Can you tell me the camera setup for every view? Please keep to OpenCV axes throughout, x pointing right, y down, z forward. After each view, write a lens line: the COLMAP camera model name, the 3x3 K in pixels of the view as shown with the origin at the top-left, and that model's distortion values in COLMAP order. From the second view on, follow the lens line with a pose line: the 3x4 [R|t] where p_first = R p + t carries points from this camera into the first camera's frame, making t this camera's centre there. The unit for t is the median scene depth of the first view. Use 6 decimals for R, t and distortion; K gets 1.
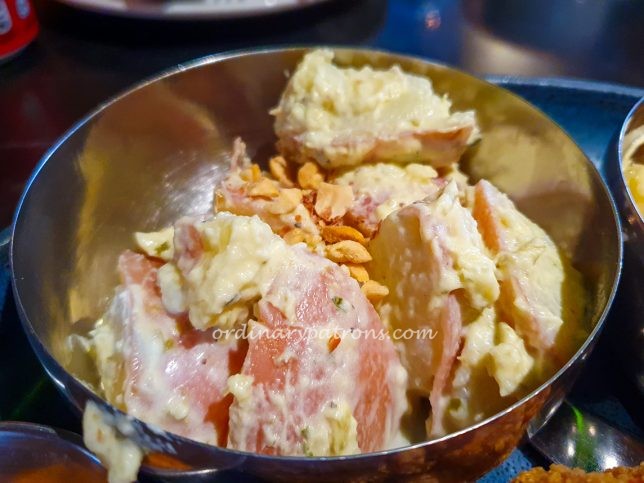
lens RADIAL K [[669.1, 0, 323.1], [0, 669.1, 243.3], [0, 0, 1]] dist [0.109868, 0.000000]
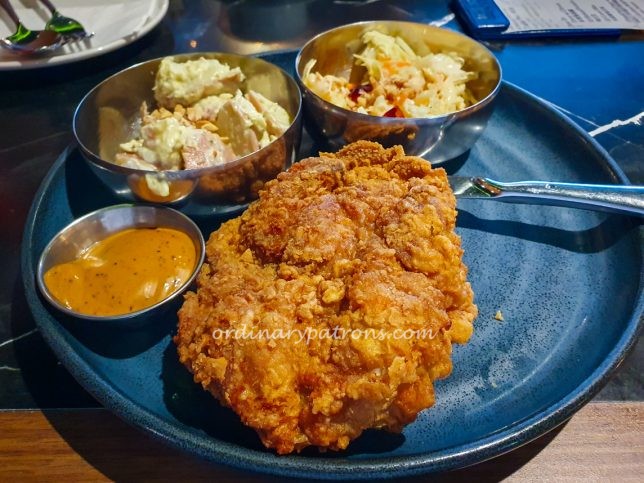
lens RADIAL K [[669.1, 0, 321.8], [0, 669.1, 239.8], [0, 0, 1]] dist [0.109868, 0.000000]
pose [[0.920484, -0.288330, 0.263771, -0.332516], [0.297881, 0.954595, 0.003956, 0.490852], [-0.252935, 0.074931, 0.964577, -1.419029]]
